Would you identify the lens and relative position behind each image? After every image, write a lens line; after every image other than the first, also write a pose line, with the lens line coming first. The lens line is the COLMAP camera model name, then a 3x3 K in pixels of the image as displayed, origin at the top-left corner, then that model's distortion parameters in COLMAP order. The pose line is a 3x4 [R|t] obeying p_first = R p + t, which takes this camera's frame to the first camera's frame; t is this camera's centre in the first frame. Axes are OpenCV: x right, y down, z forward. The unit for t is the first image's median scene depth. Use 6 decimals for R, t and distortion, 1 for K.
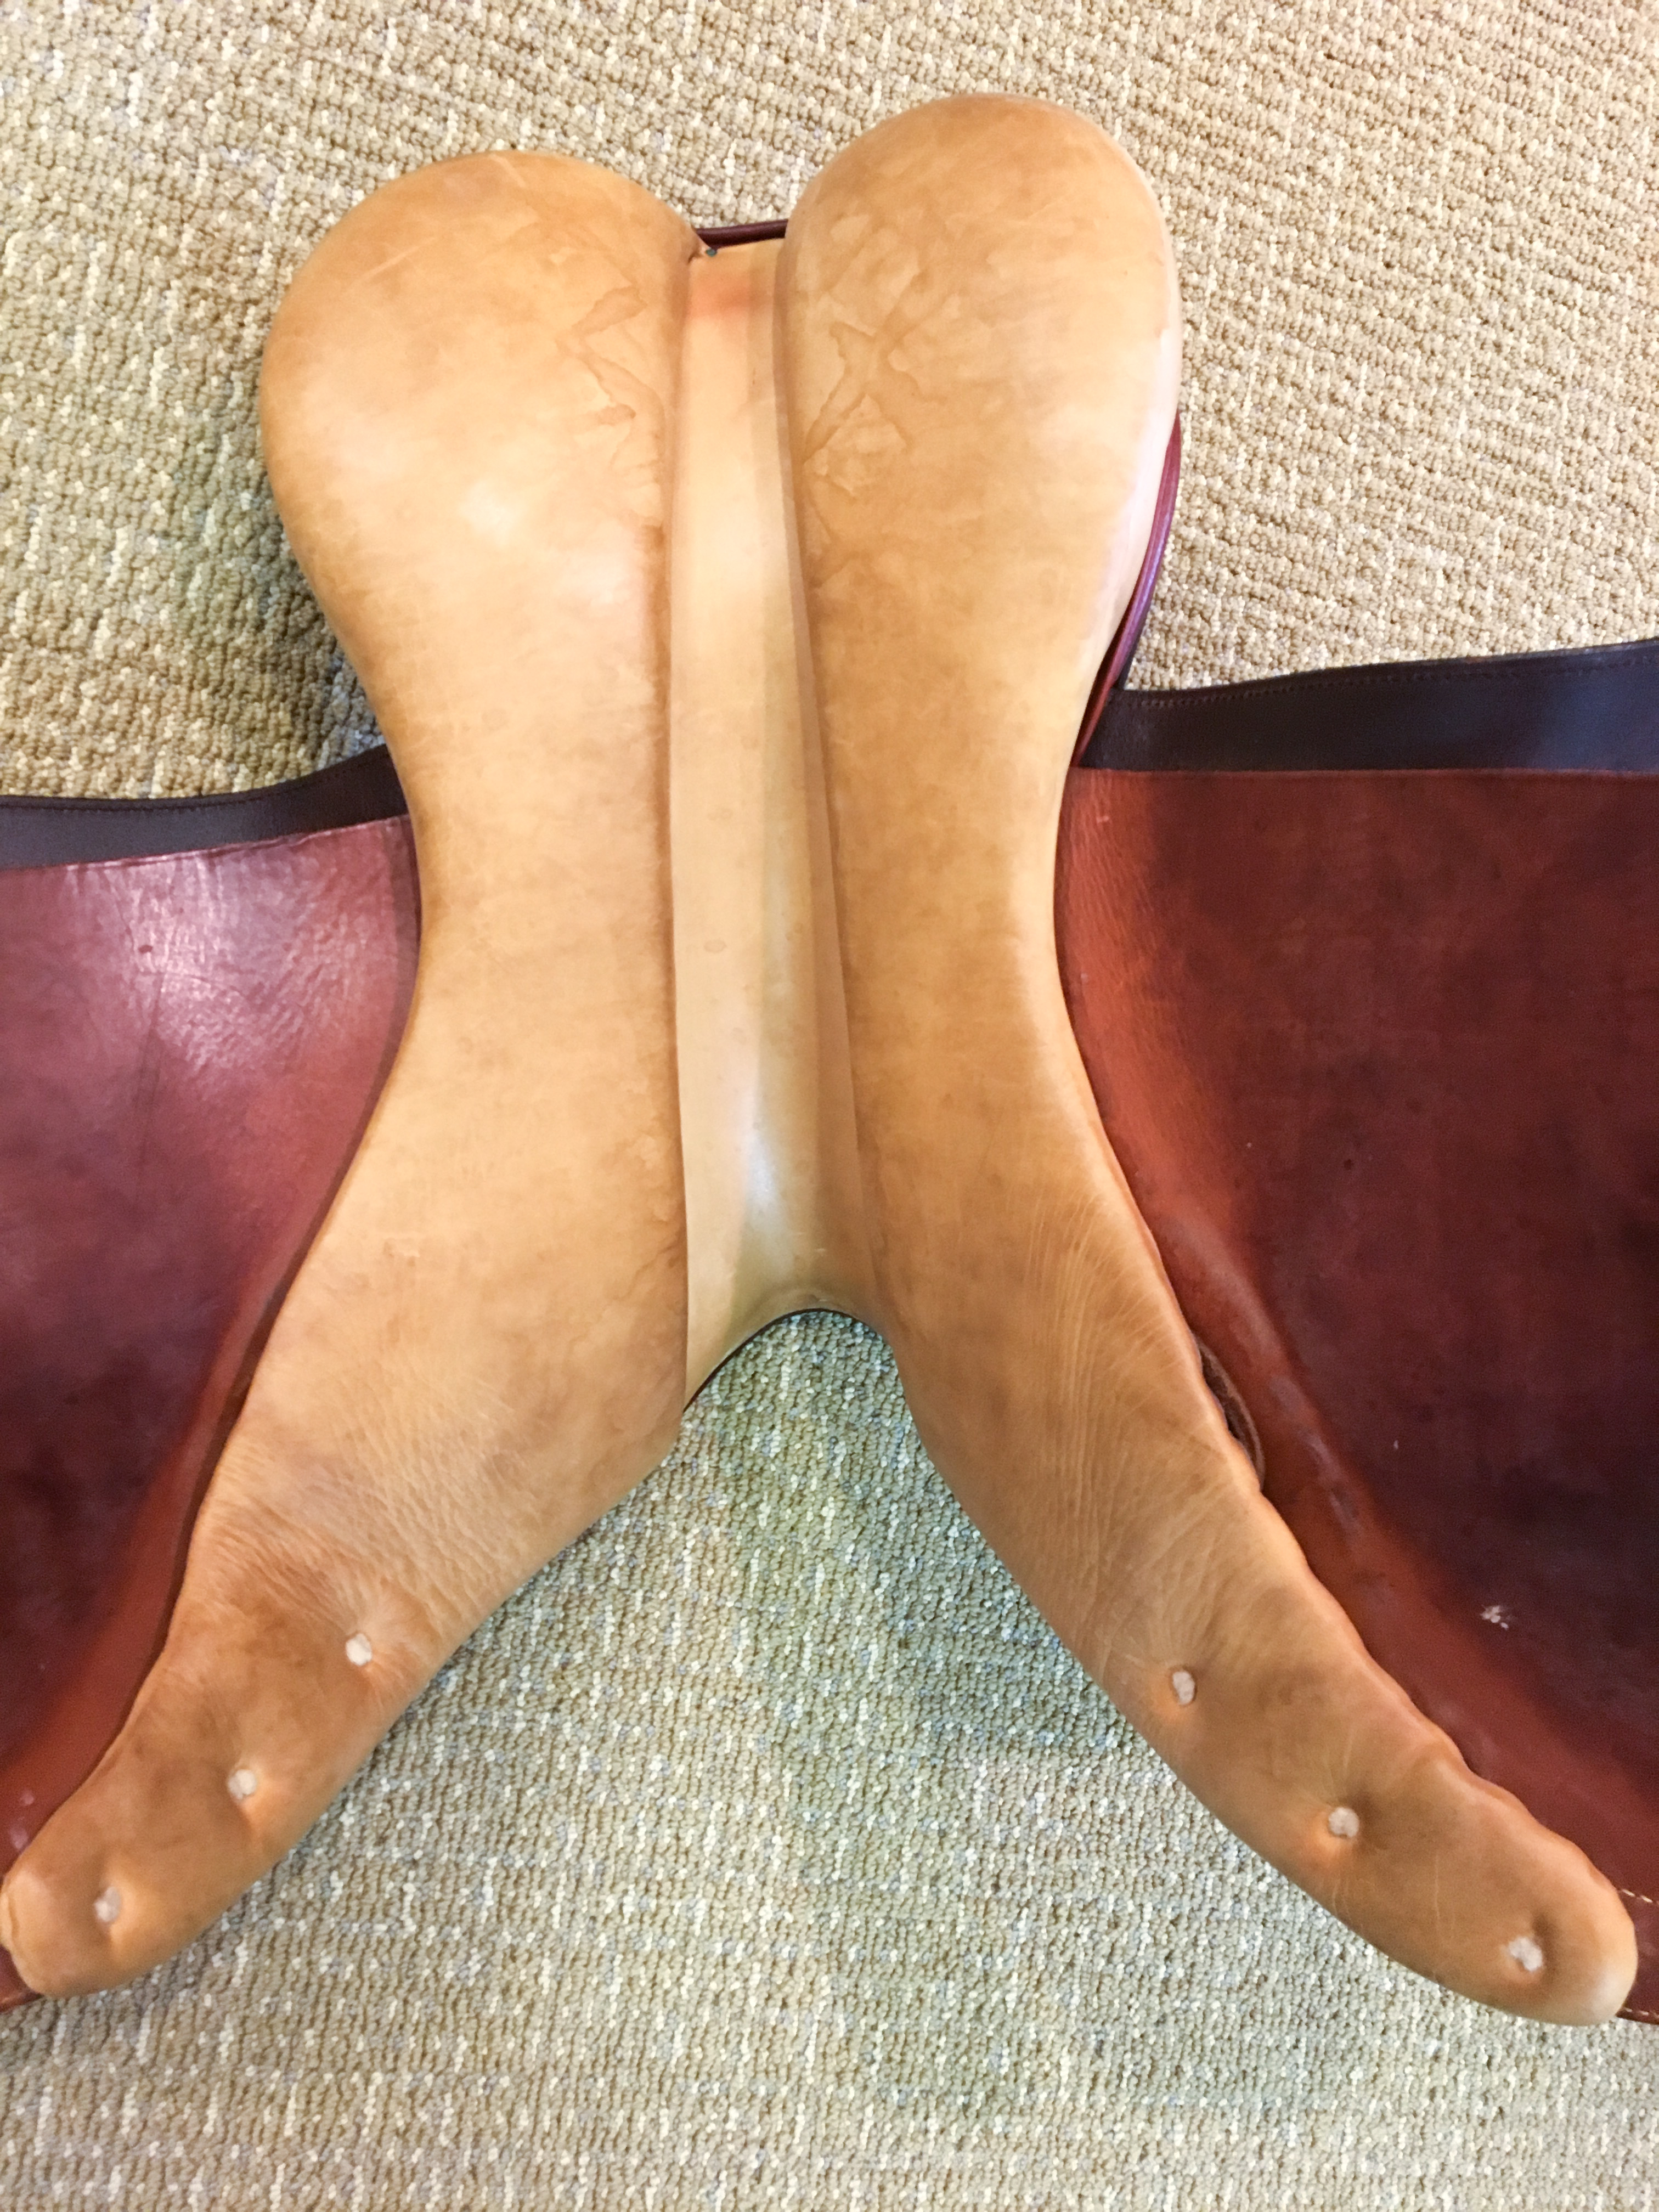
lens RADIAL K [[1818.8, 0, 829.6], [0, 1818.8, 1101.8], [0, 0, 1]] dist [0.022409, -0.044103]
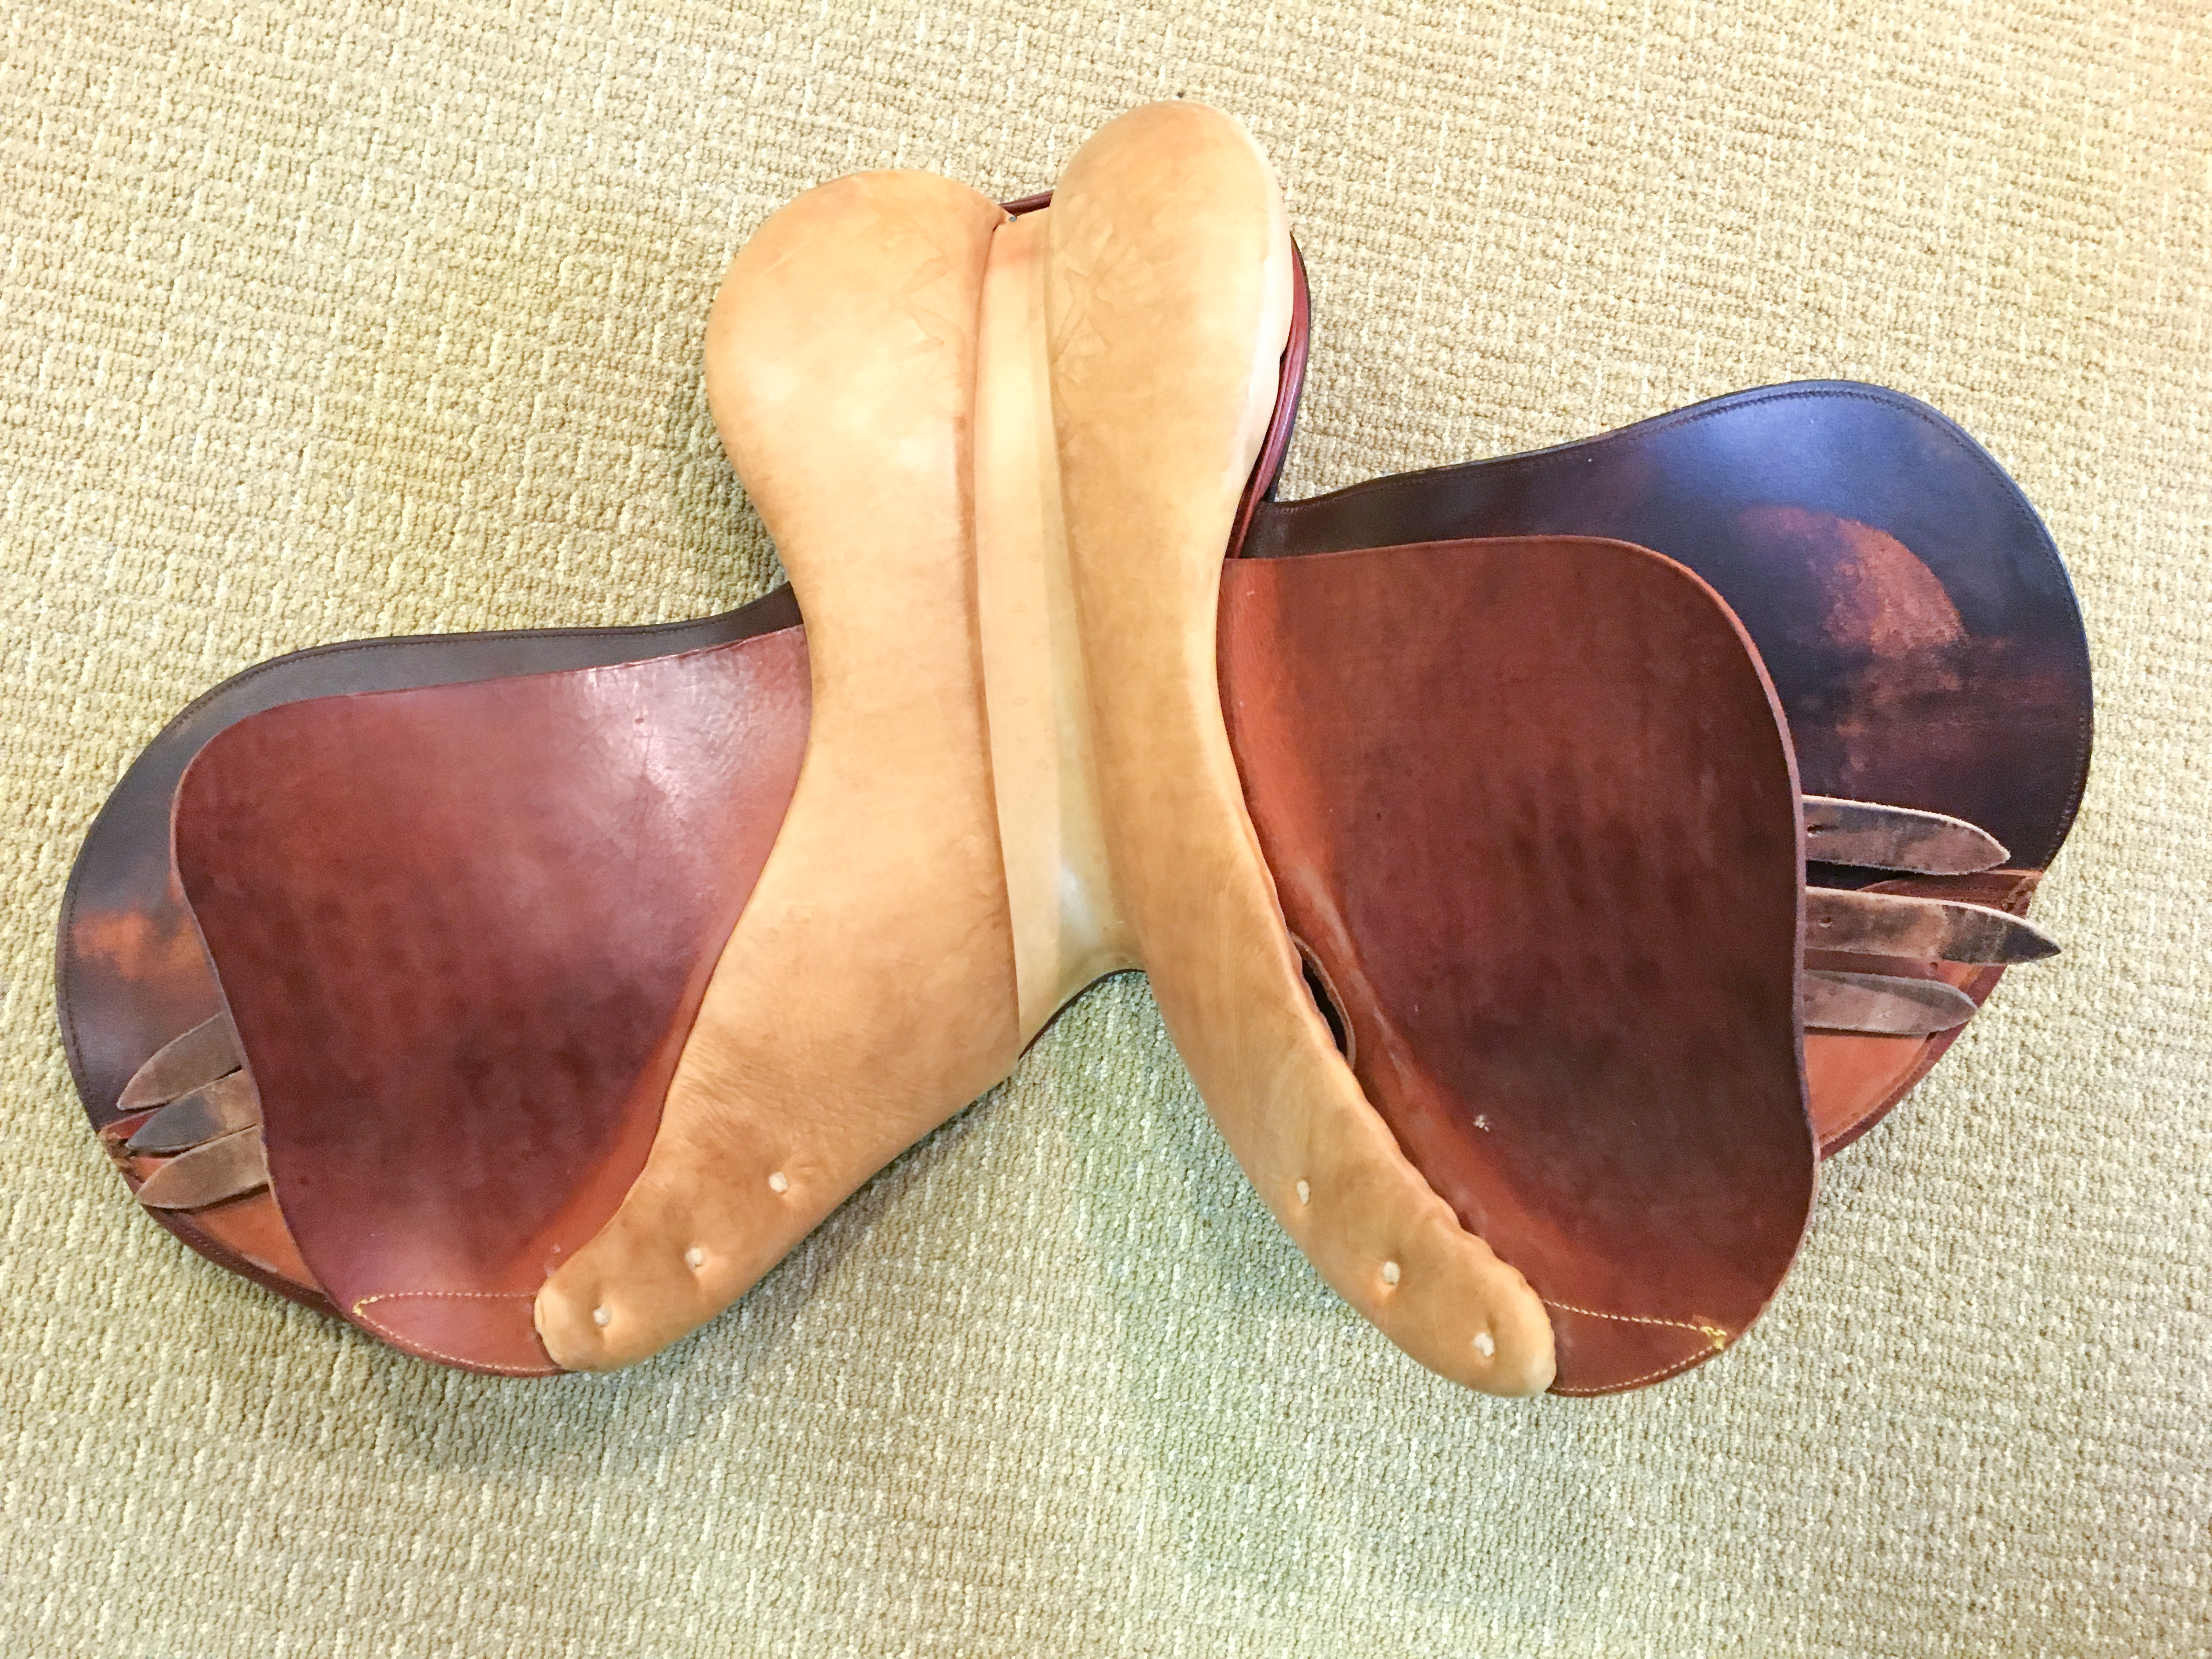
lens RADIAL K [[1818.8, 0, 1097.6], [0, 1818.8, 828.9], [0, 0, 1]] dist [0.022409, -0.044103]
pose [[0.975846, -0.039744, -0.214815, 0.284457], [0.029338, 0.998246, -0.051417, 0.084735], [0.216481, 0.043873, 0.975300, -0.351561]]
